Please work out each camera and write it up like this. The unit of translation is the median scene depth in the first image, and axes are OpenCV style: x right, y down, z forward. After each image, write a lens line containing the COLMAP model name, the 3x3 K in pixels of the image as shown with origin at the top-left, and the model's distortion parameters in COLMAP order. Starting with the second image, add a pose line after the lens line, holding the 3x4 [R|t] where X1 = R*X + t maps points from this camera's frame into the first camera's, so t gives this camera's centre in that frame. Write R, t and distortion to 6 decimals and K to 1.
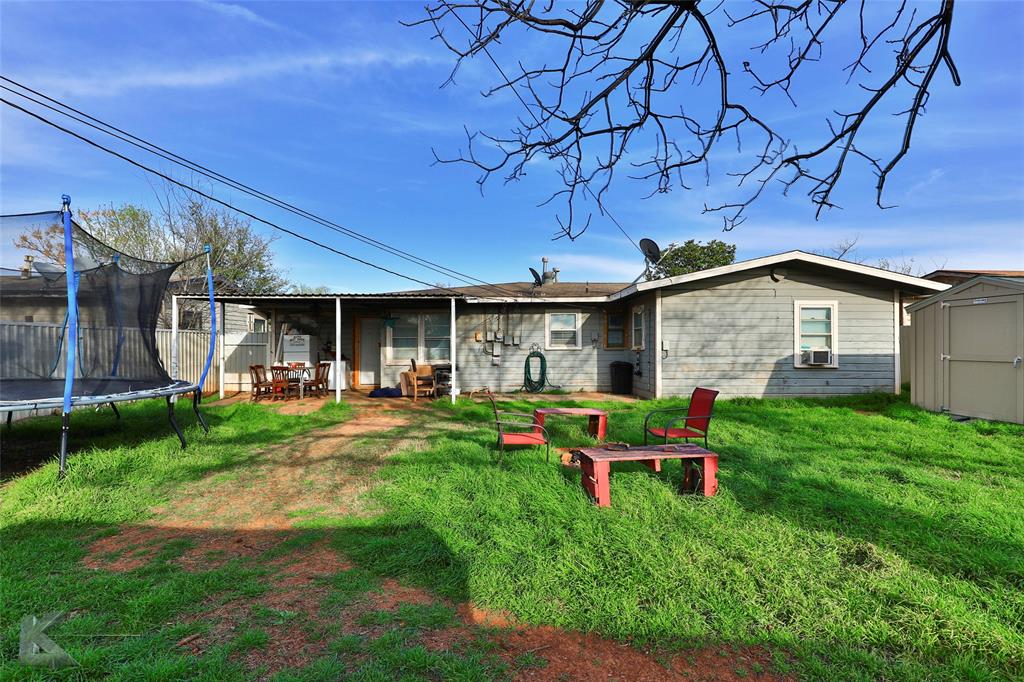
lens RADIAL K [[489.6, 0, 510.0], [0, 489.6, 339.9], [0, 0, 1]] dist [0.010371, -0.001293]
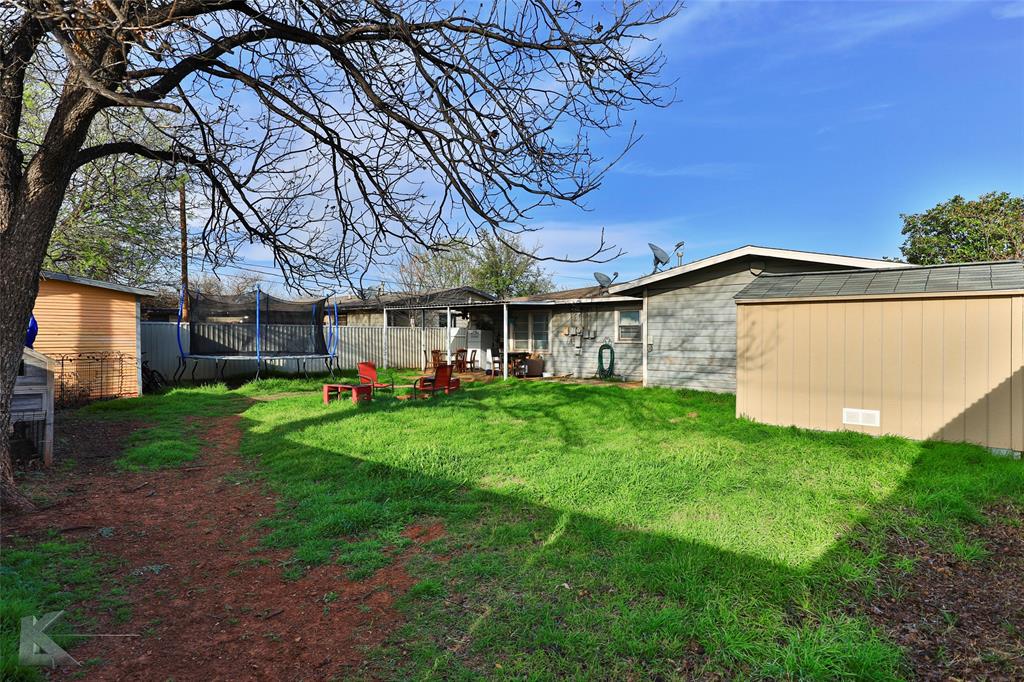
lens RADIAL K [[599.4, 0, 532.6], [0, 599.4, 336.0], [0, 0, 1]] dist [0.027575, -0.000228]
pose [[0.747394, 0.002844, -0.664375, 0.861450], [0.007819, 0.999884, 0.013076, -0.015189], [0.664335, -0.014967, 0.747285, -0.164552]]
